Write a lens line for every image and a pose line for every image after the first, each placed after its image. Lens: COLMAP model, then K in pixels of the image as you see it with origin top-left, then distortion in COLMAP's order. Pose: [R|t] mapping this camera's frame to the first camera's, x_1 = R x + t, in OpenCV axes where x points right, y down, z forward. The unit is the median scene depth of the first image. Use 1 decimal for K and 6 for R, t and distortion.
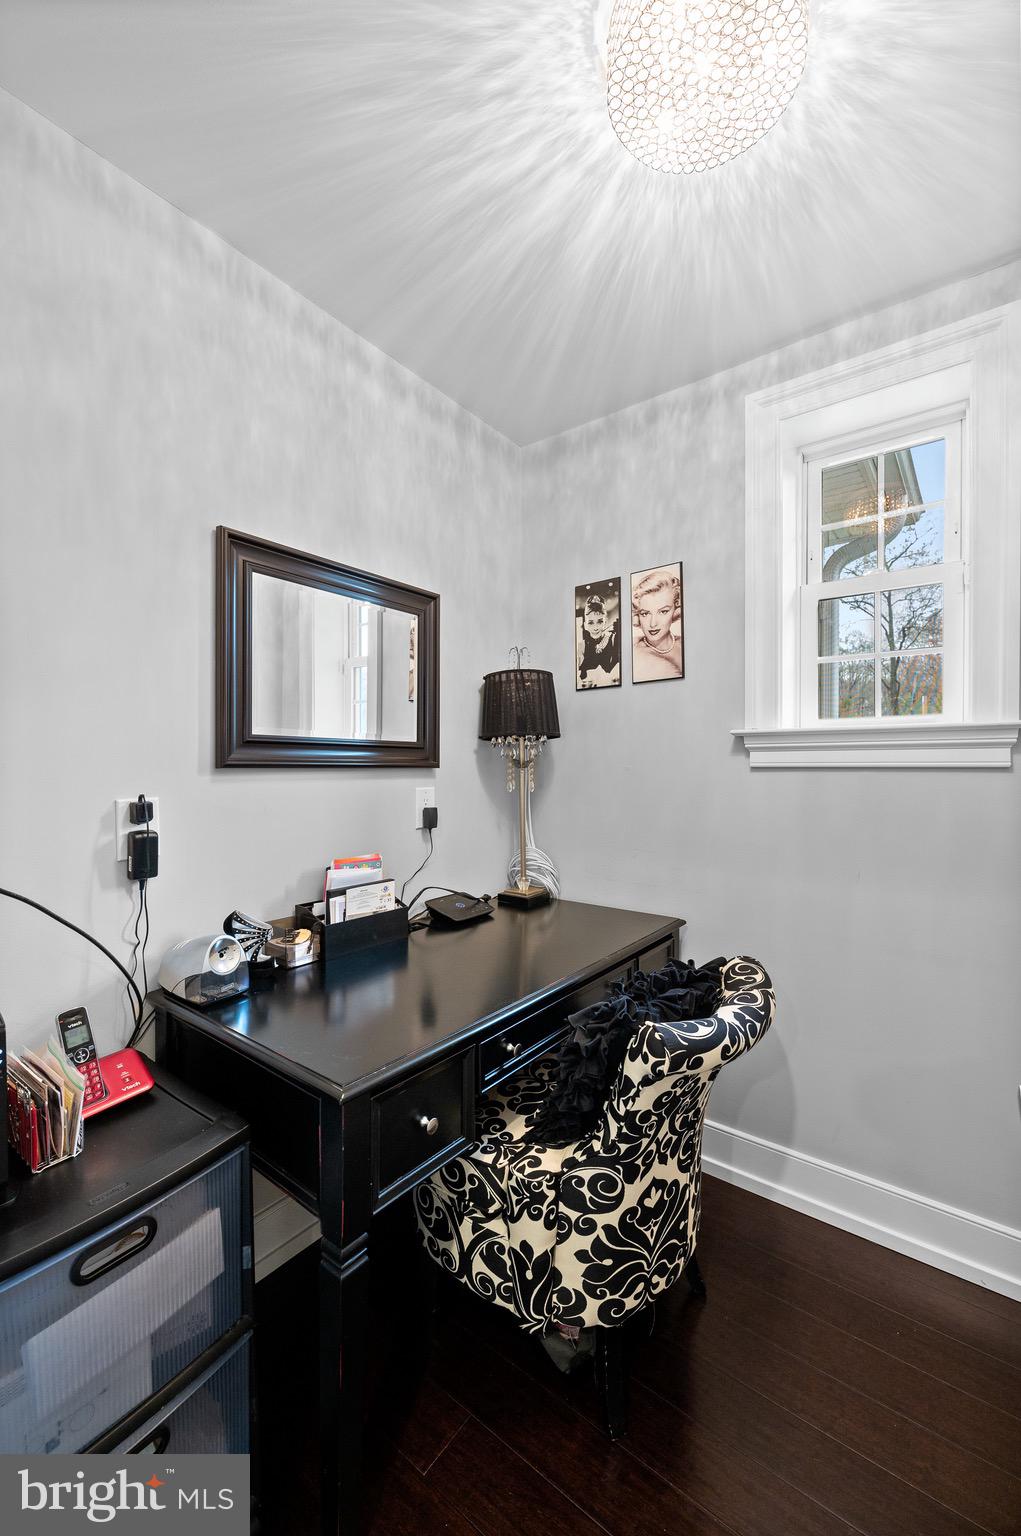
lens RADIAL K [[614.7, 0, 510.5], [0, 614.7, 768.0], [0, 0, 1]] dist [0.002155, 0.000178]
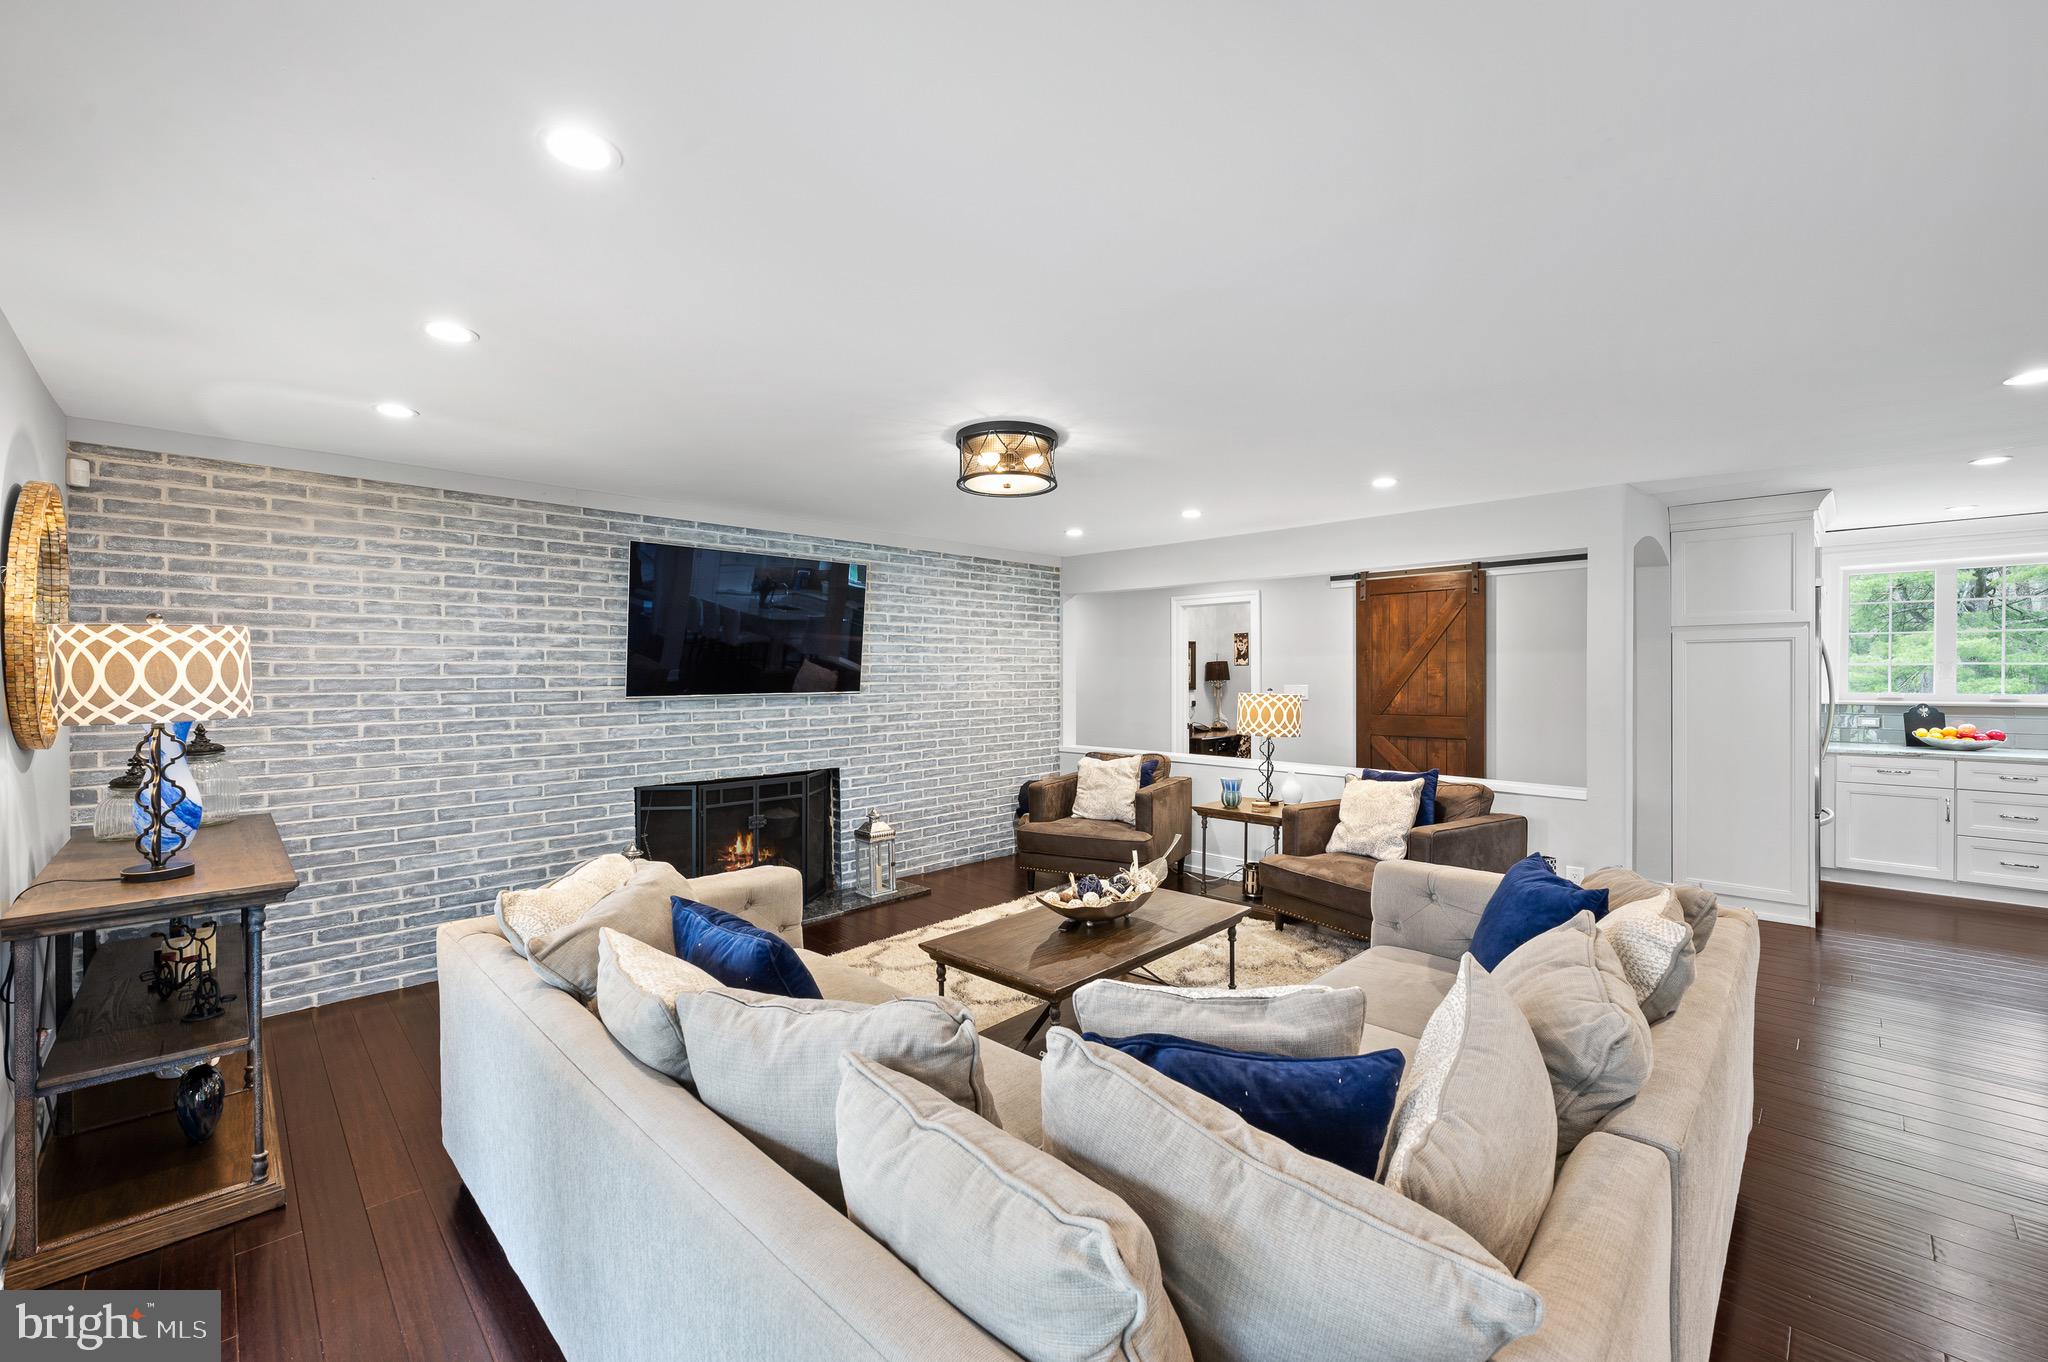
lens RADIAL K [[837.4, 0, 1034.1], [0, 837.4, 685.5], [0, 0, 1]] dist [-0.000208, -0.000007]
pose [[0.993606, -0.003779, -0.112838, -0.462513], [0.005252, 0.999905, 0.012759, -0.085166], [0.112779, -0.013270, 0.993531, -3.635375]]
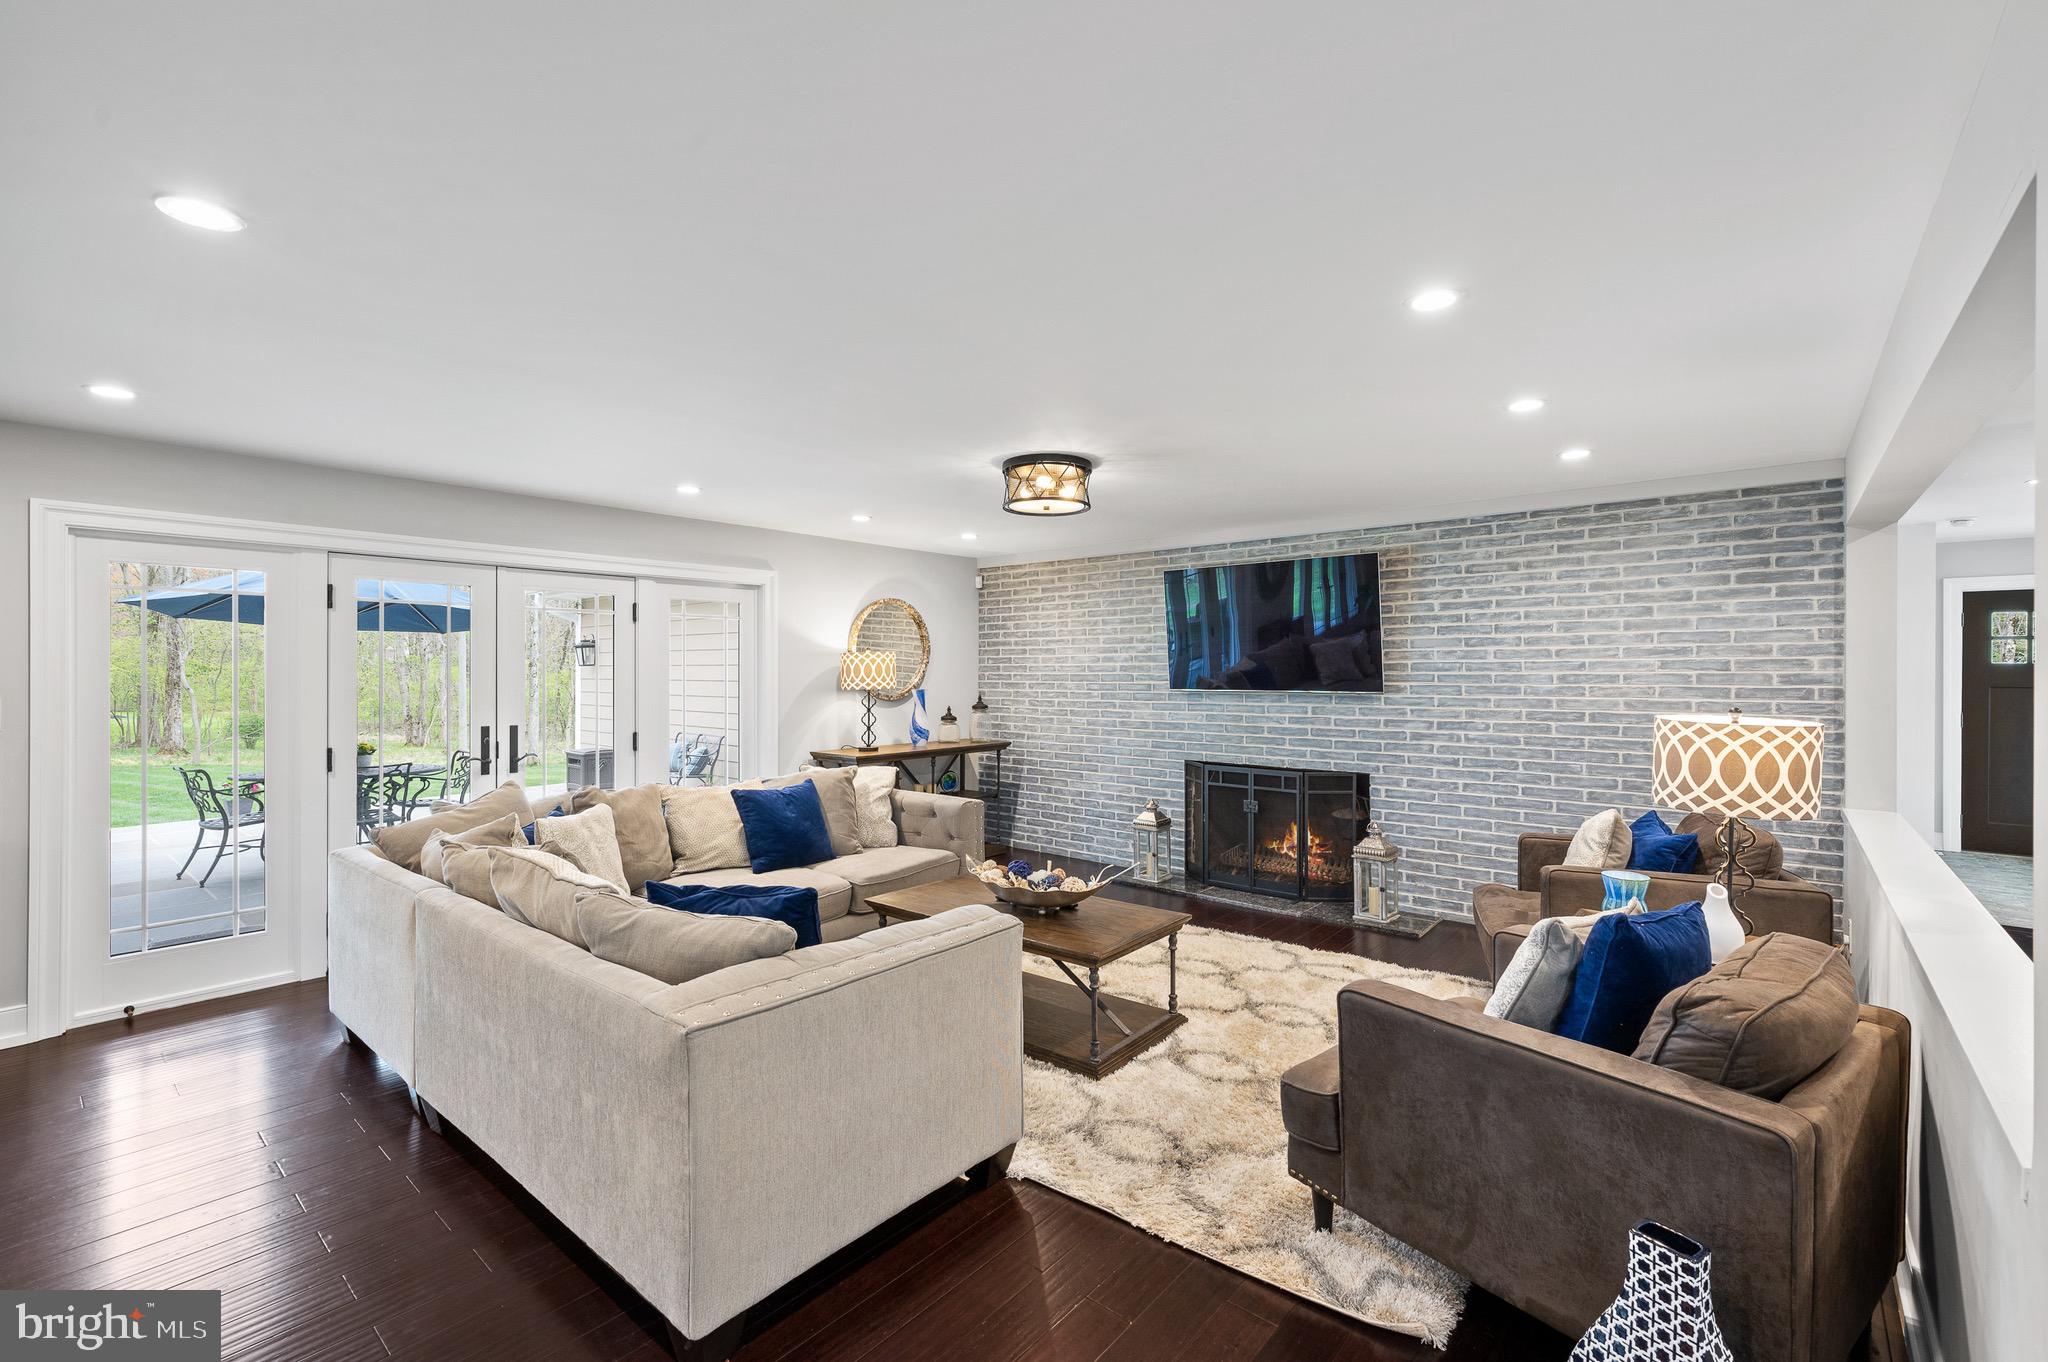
lens RADIAL K [[878.5, 0, 1028.7], [0, 878.5, 671.0], [0, 0, 1]] dist [0.000589, 0.000010]
pose [[-0.039394, -0.002999, -0.999219, 1.224459], [-0.002464, 0.999993, -0.002904, -0.085726], [0.999221, 0.002348, -0.039402, -1.988832]]
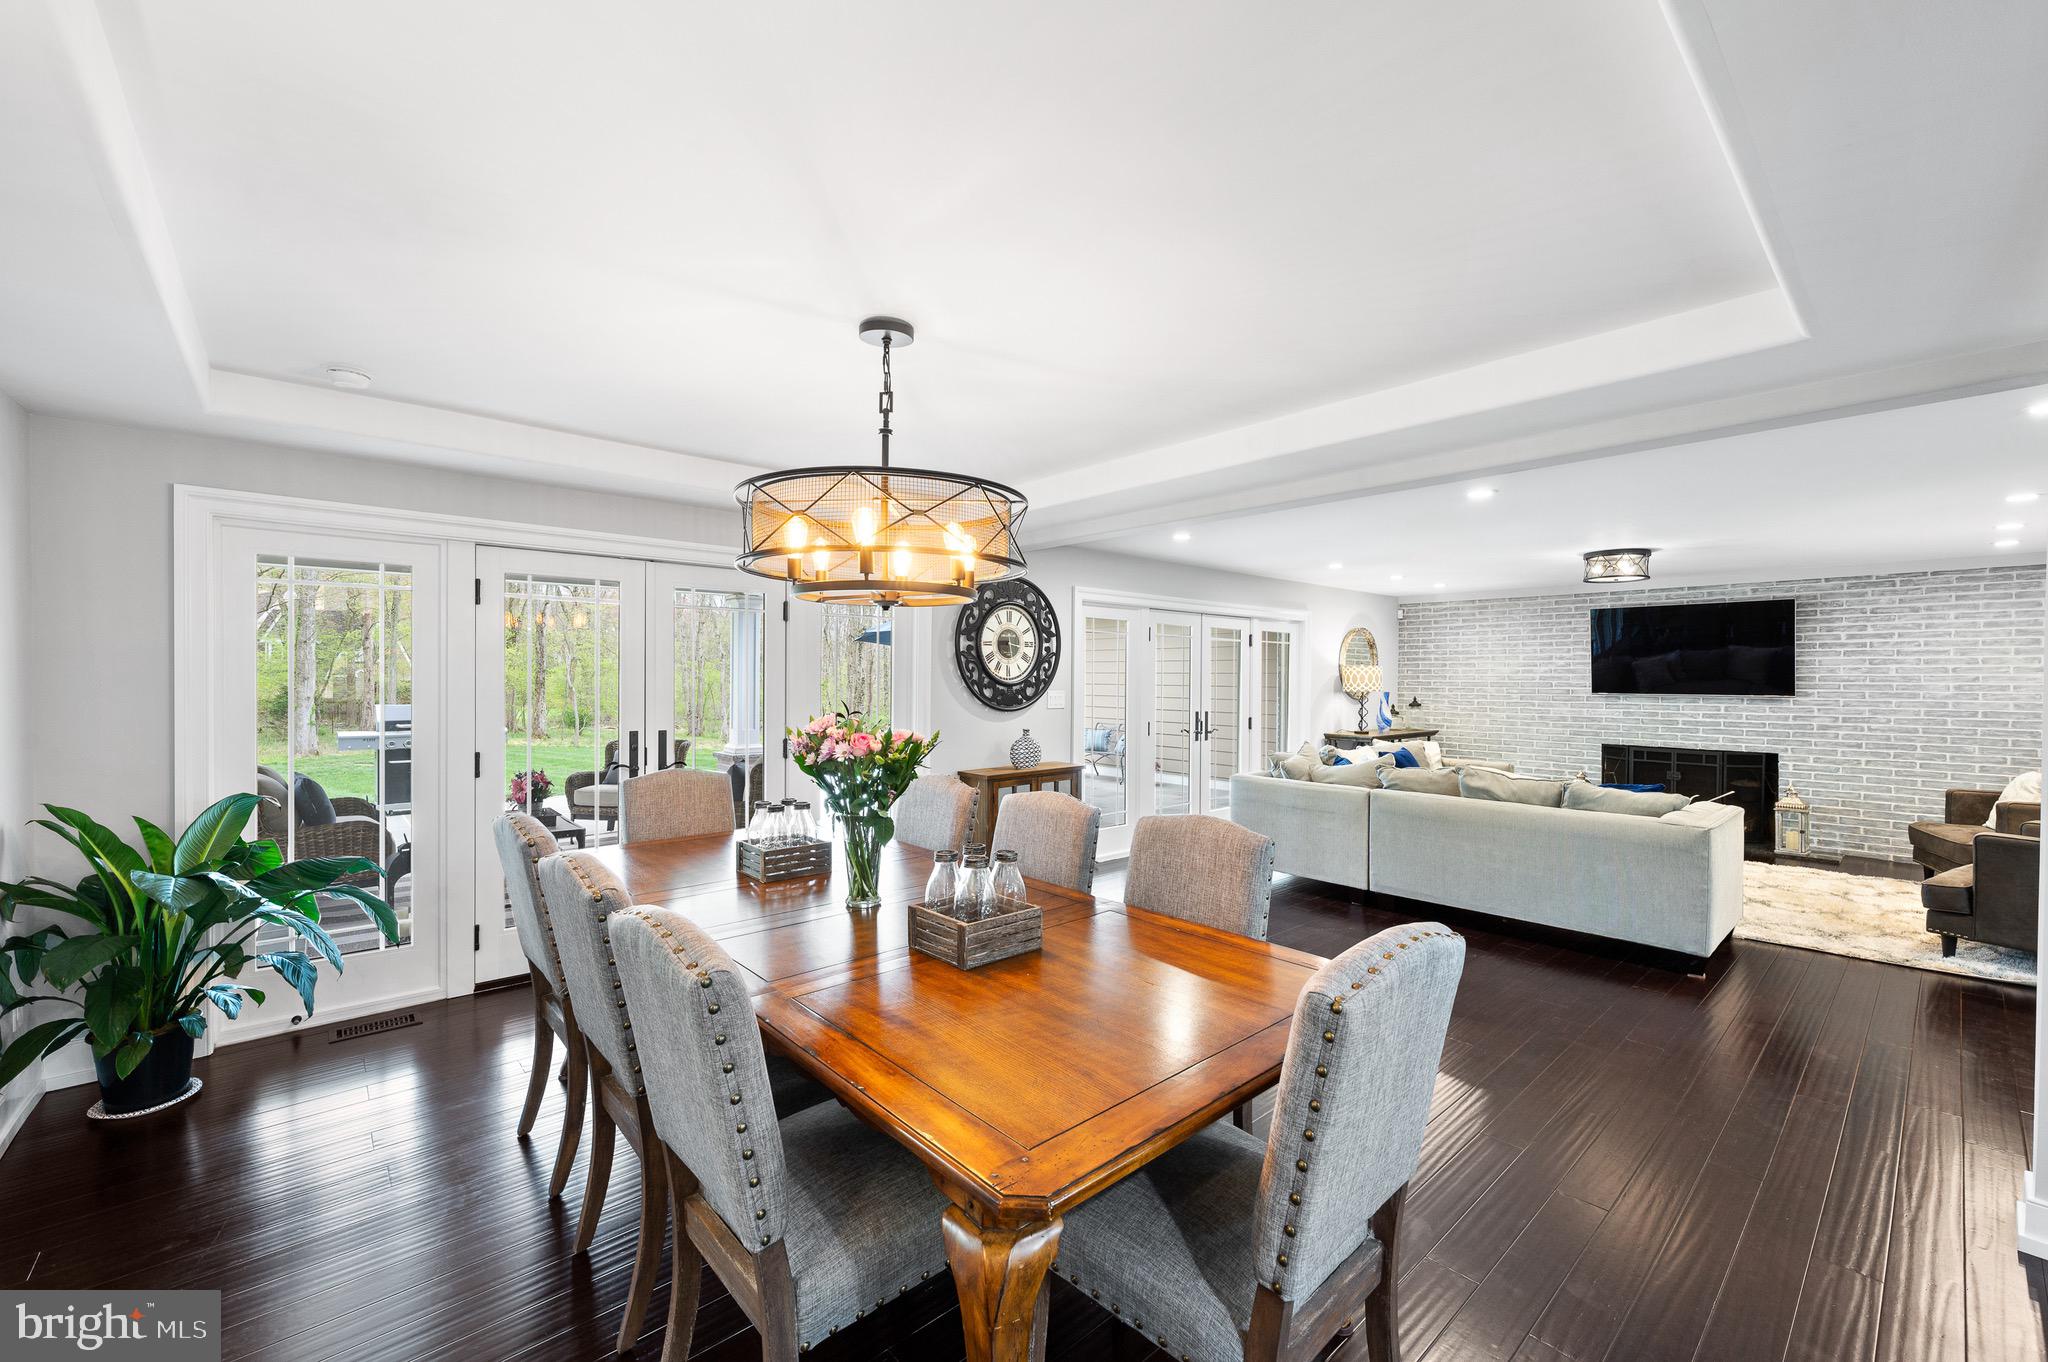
lens RADIAL K [[819.7, 0, 1027.5], [0, 819.7, 685.1], [0, 0, 1]] dist [0.002155, 0.000178]
pose [[-0.186948, 0.005937, -0.982352, 2.545090], [-0.008859, 0.999931, 0.007729, -0.078813], [0.982330, 0.010148, -0.186883, -3.515419]]
